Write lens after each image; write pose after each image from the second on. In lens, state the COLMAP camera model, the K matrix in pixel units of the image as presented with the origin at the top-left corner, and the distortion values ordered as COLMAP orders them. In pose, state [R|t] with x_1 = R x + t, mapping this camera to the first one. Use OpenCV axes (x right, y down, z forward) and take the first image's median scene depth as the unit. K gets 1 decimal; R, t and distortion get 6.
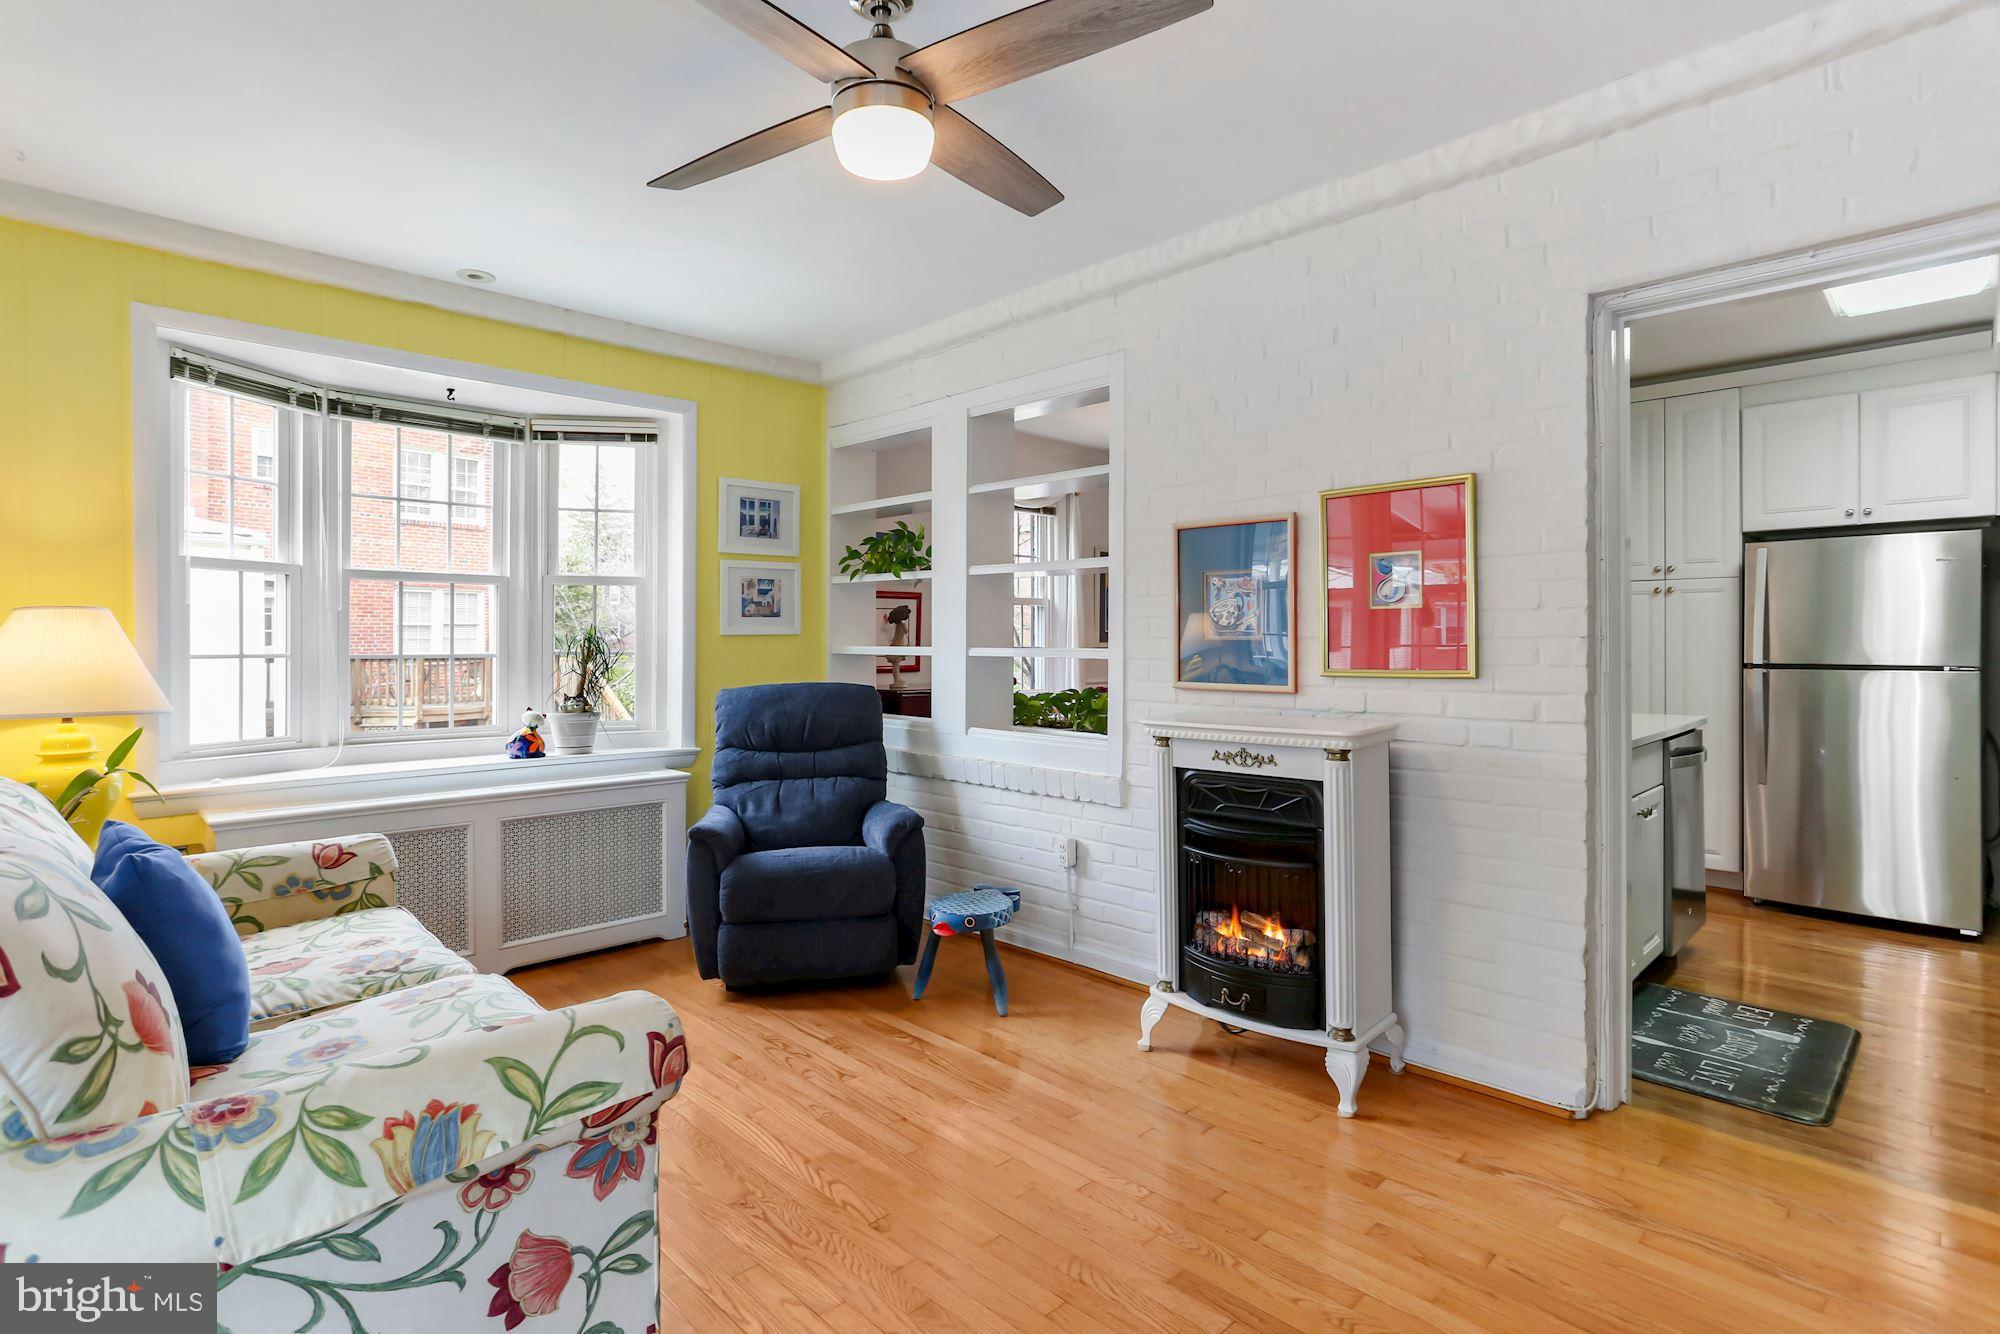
lens RADIAL K [[999.2, 0, 969.7], [0, 999.2, 631.0], [0, 0, 1]] dist [-0.021489, 0.013041]
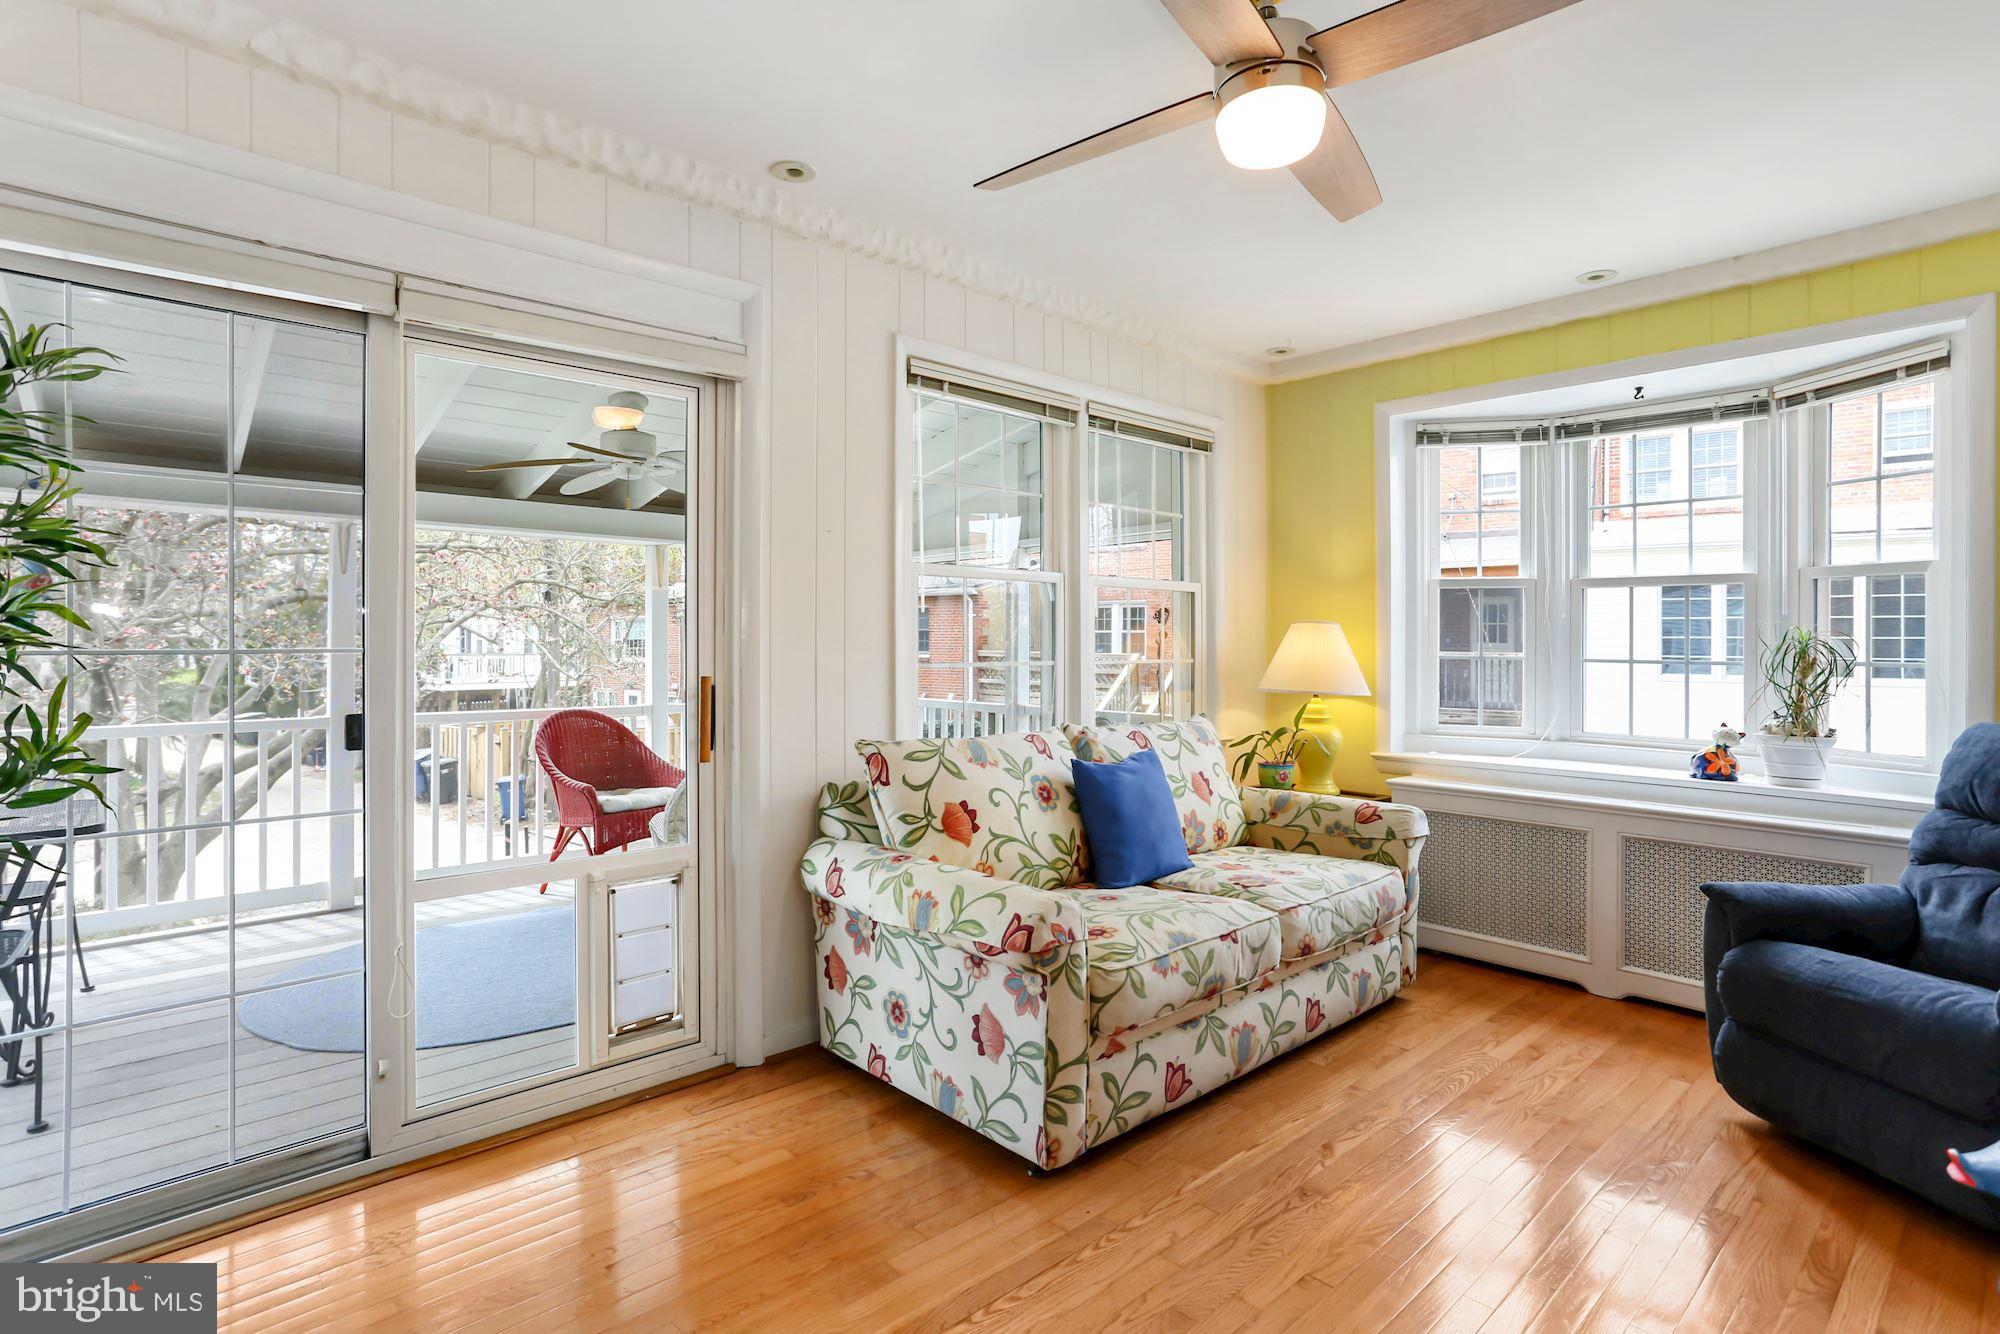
lens RADIAL K [[999.2, 0, 1020.0], [0, 999.2, 636.5], [0, 0, 1]] dist [-0.021489, 0.013041]
pose [[-0.012252, -0.002817, -0.999921, 0.533089], [0.004411, 0.999986, -0.002871, 0.000335], [0.999915, -0.004445, -0.012240, 0.475878]]
